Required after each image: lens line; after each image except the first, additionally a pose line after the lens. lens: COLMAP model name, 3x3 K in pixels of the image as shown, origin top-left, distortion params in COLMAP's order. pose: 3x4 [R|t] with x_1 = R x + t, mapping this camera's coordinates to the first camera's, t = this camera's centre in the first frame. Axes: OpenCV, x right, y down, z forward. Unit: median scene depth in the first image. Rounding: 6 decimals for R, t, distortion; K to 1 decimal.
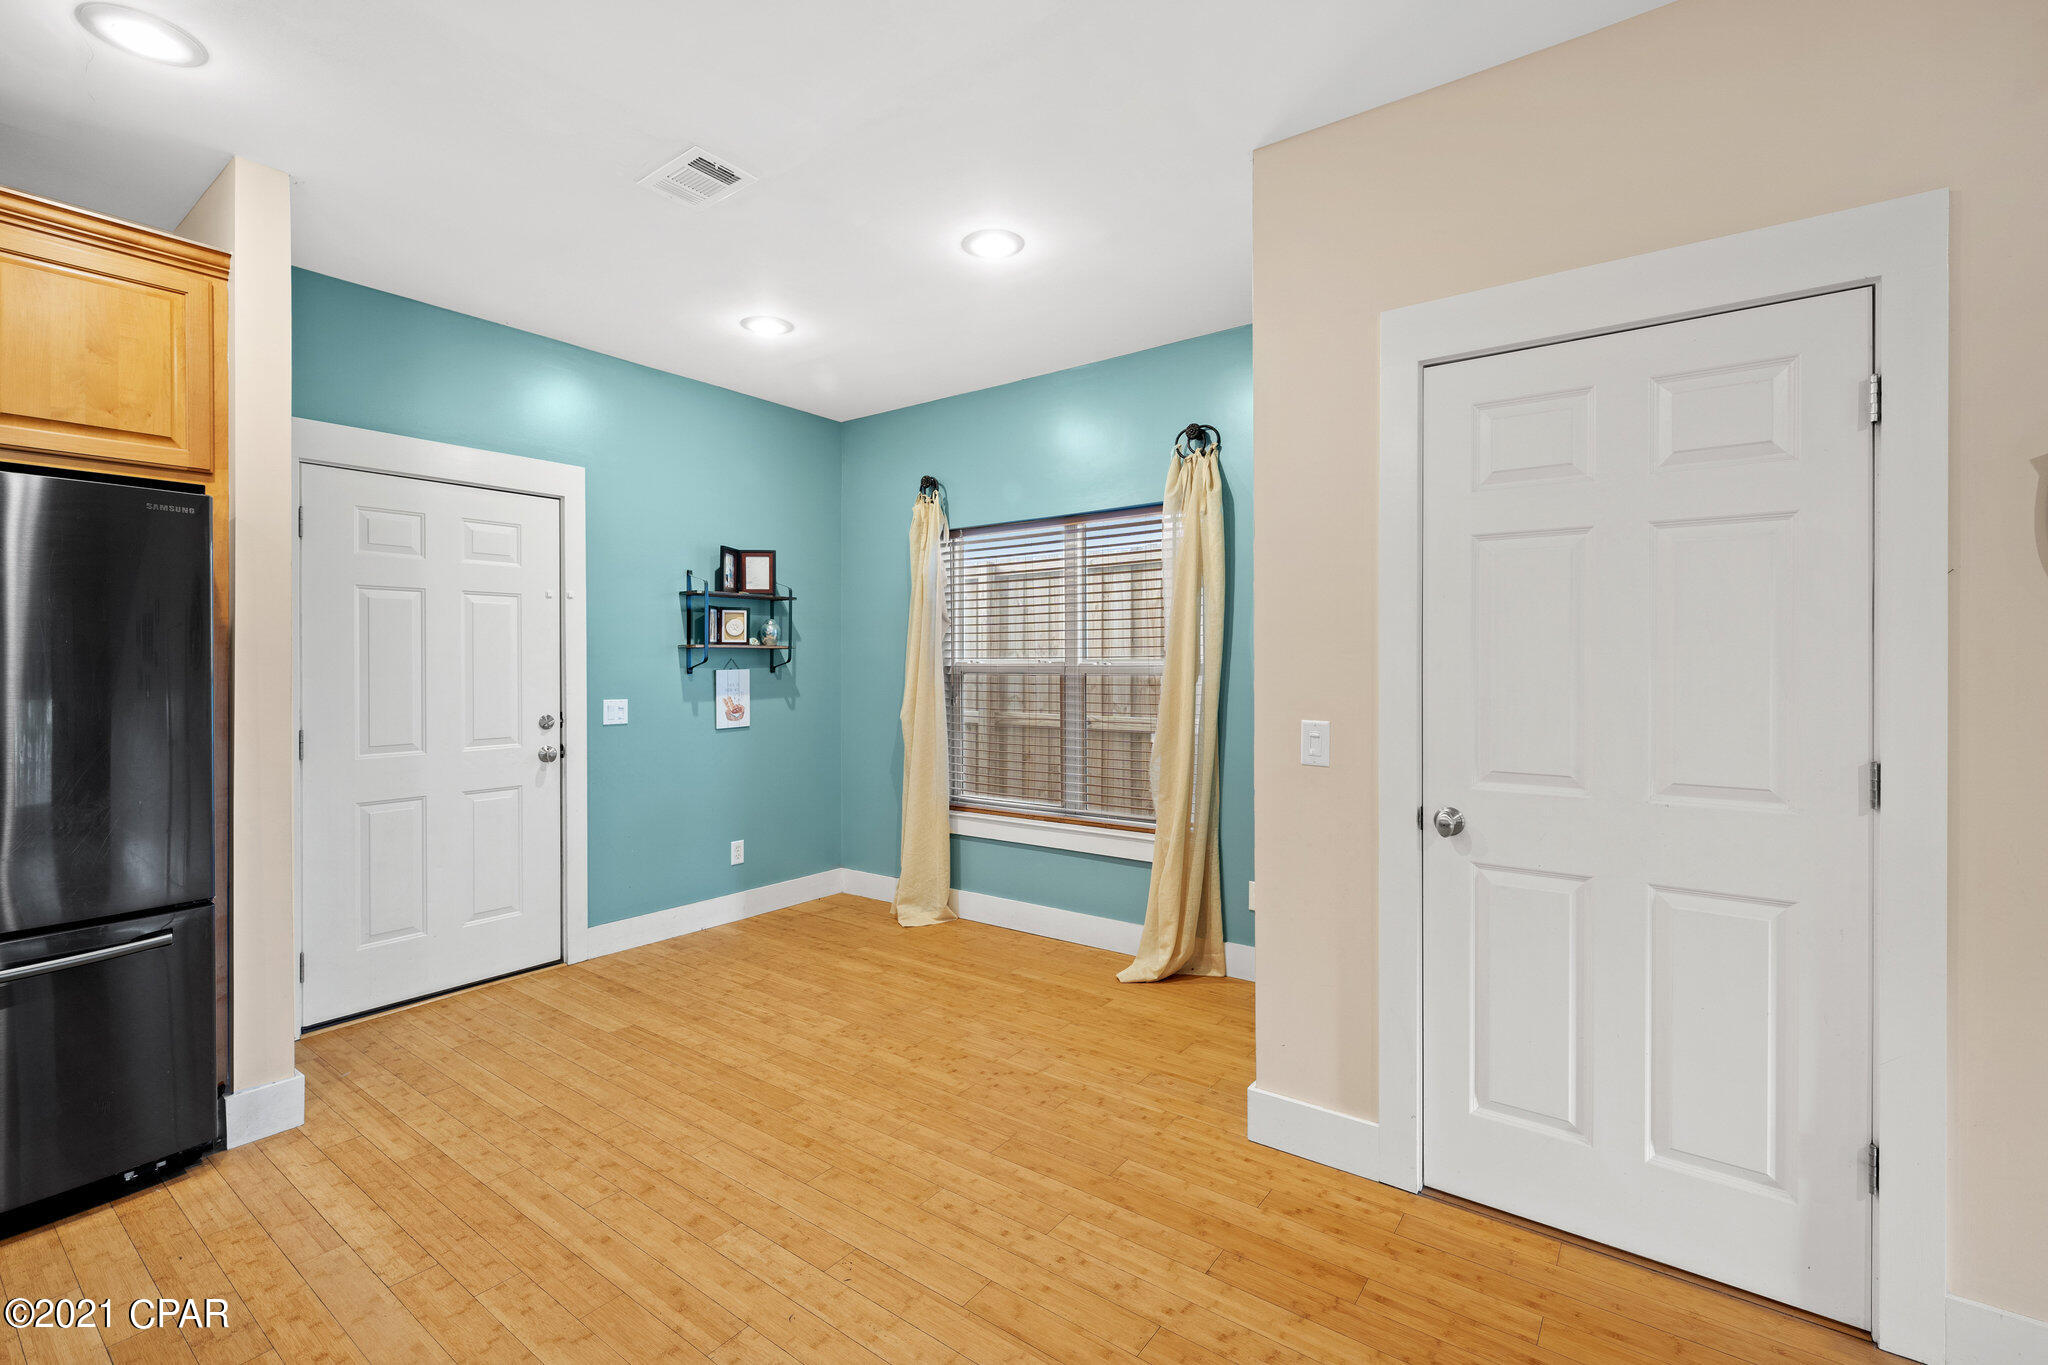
lens RADIAL K [[864.7, 0, 1036.5], [0, 864.7, 658.9], [0, 0, 1]] dist [0.002158, -0.002009]
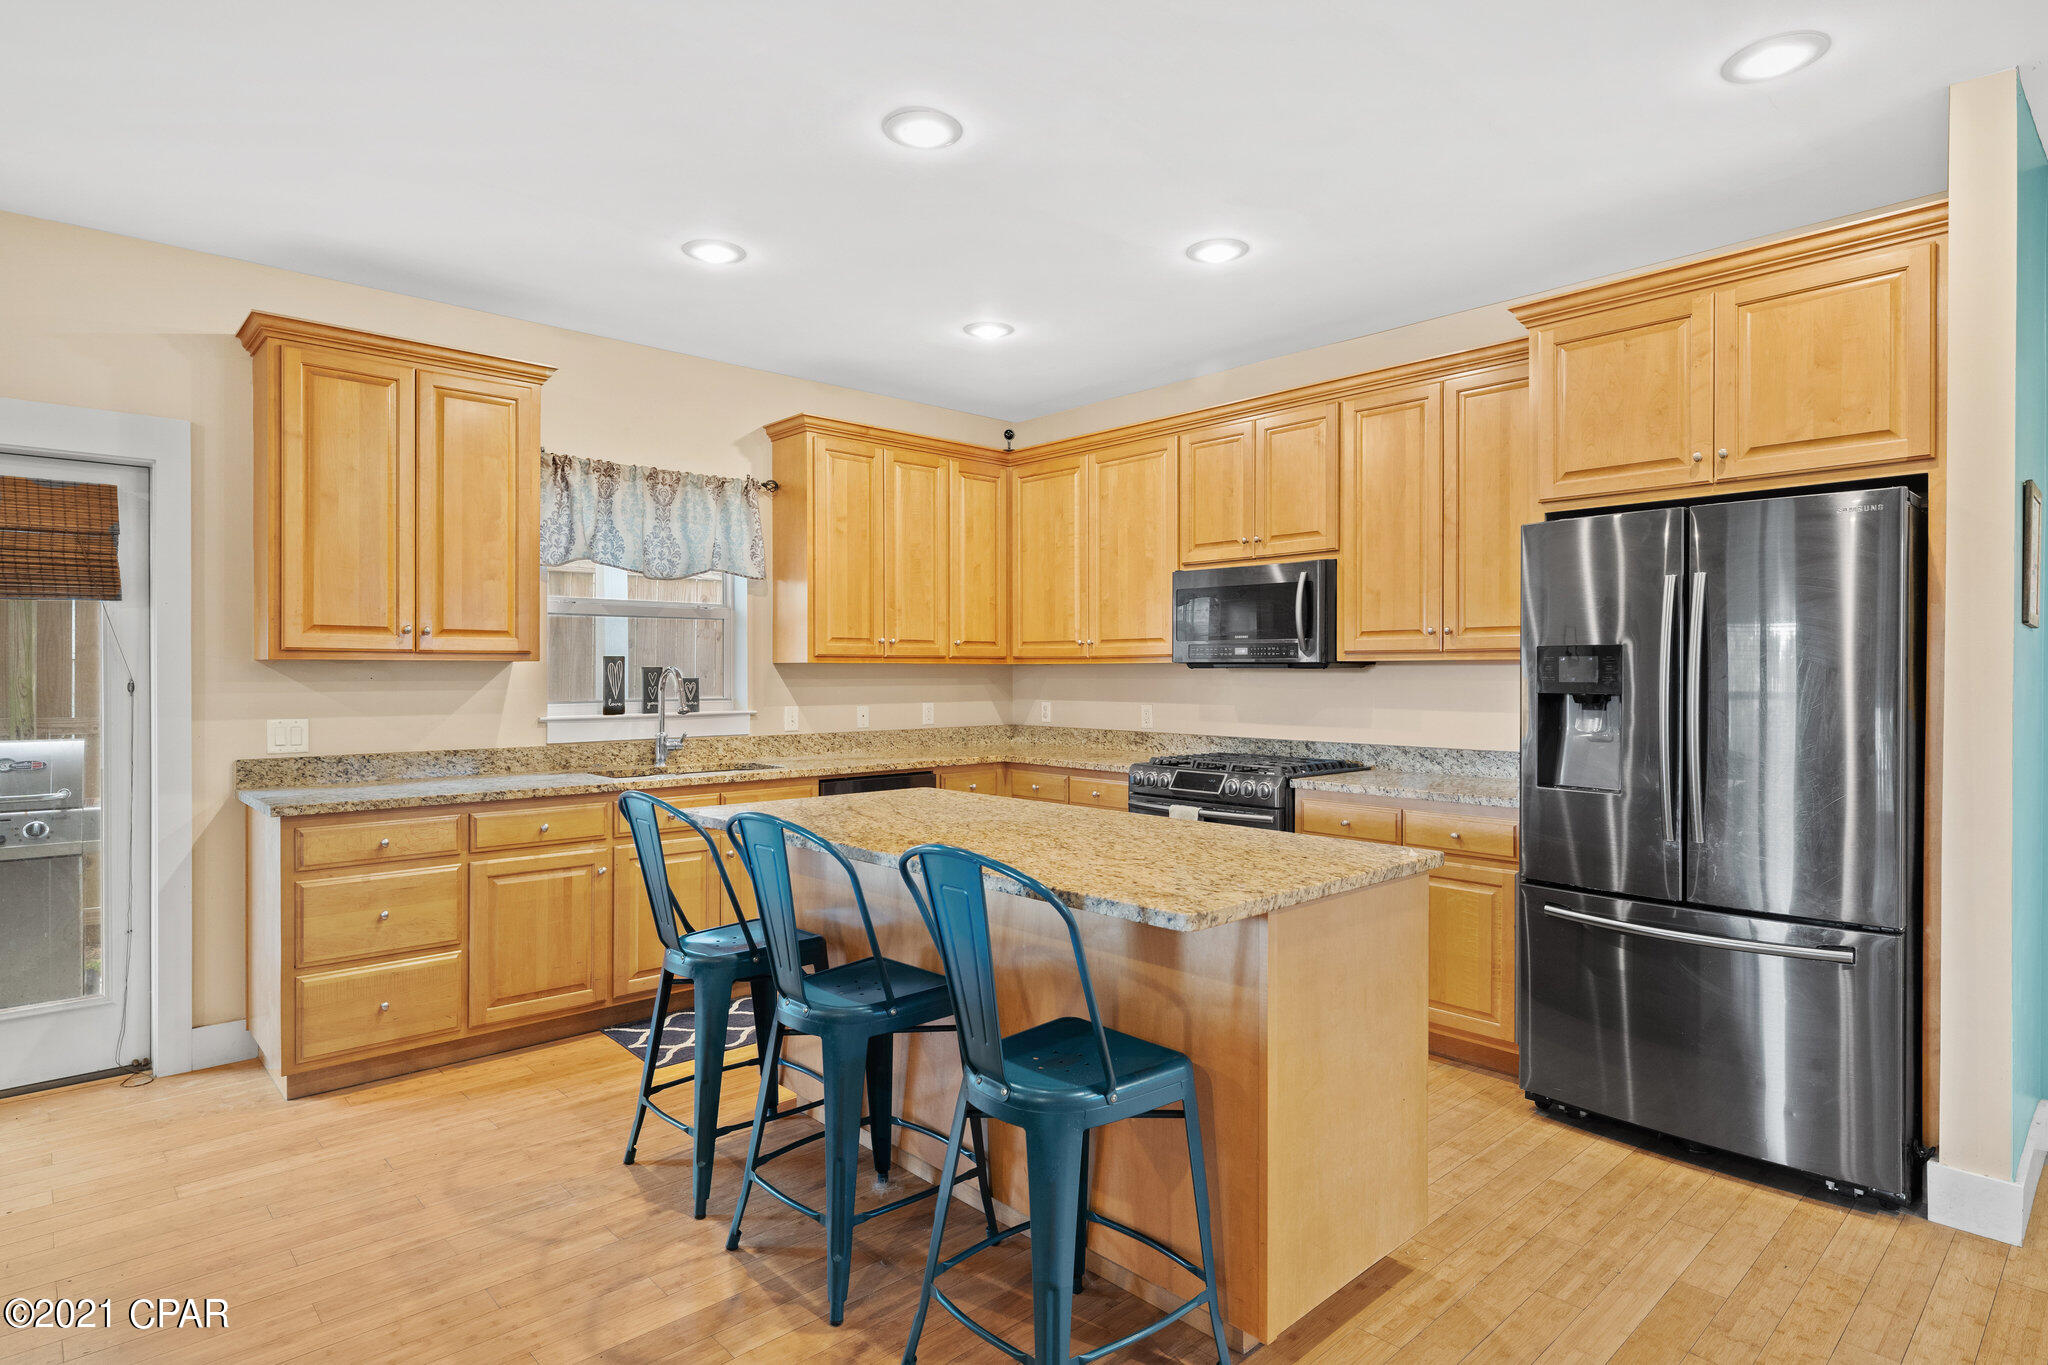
lens RADIAL K [[1088.3, 0, 1017.3], [0, 1088.3, 675.7], [0, 0, 1]] dist [0.011418, -0.000154]
pose [[-0.200337, 0.007296, -0.979700, 0.225866], [0.005841, 0.999963, 0.006253, -0.002288], [0.979710, -0.004470, -0.200373, 0.200247]]
